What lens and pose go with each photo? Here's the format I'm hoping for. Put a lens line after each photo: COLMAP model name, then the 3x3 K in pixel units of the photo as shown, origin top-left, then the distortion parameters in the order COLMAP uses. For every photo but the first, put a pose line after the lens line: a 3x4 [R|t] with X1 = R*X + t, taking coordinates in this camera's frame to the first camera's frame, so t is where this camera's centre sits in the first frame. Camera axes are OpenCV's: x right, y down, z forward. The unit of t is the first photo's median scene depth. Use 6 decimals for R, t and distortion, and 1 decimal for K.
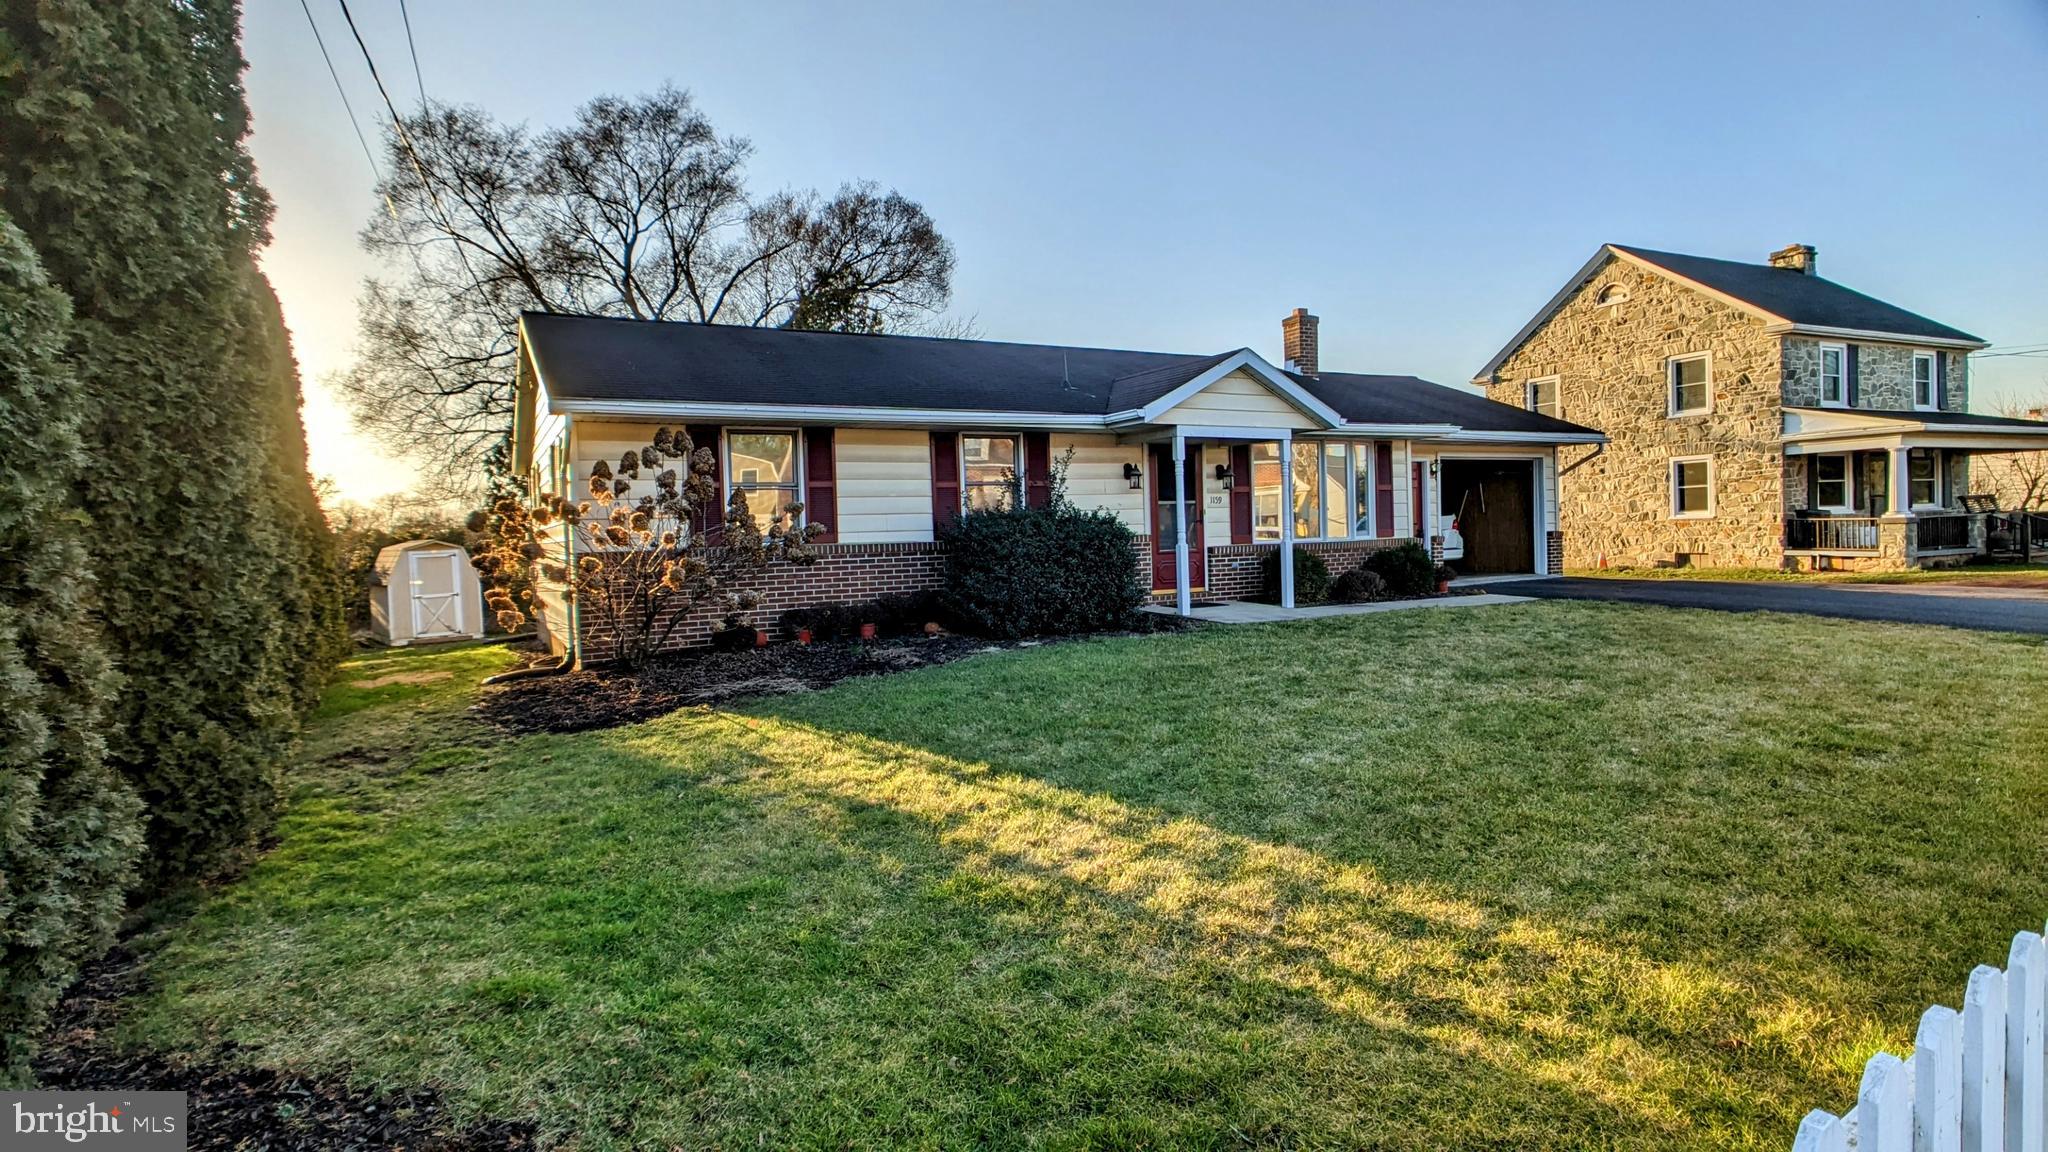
lens RADIAL K [[1035.8, 0, 1009.5], [0, 1035.8, 576.3], [0, 0, 1]] dist [-0.019872, 0.000968]
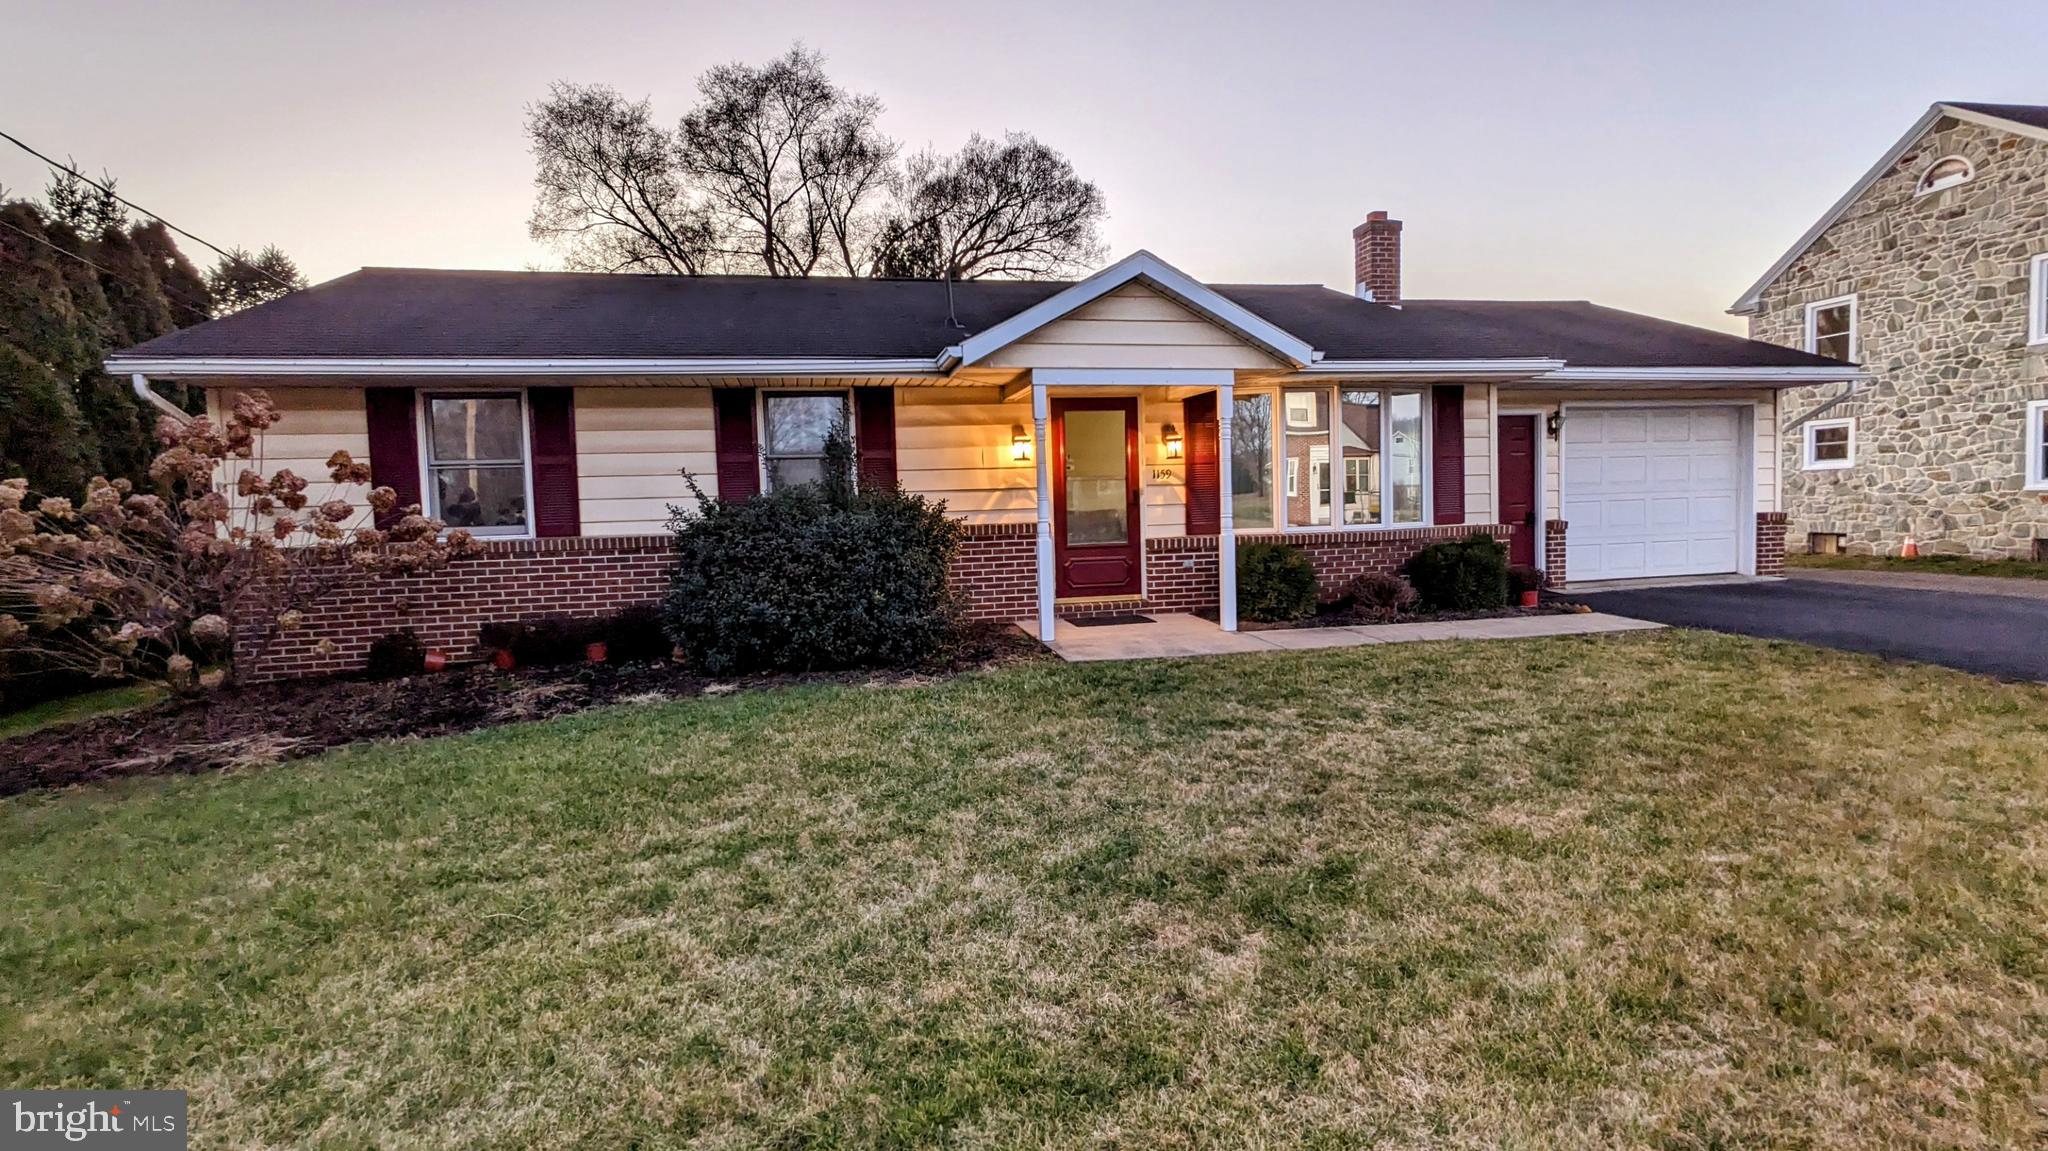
lens RADIAL K [[984.0, 0, 1022.1], [0, 984.0, 565.5], [0, 0, 1]] dist [-0.000728, -0.000692]
pose [[0.963976, 0.017663, -0.265403, 0.289416], [-0.010674, 0.999558, 0.027751, -0.028316], [0.265775, -0.023918, 0.963738, 0.309378]]
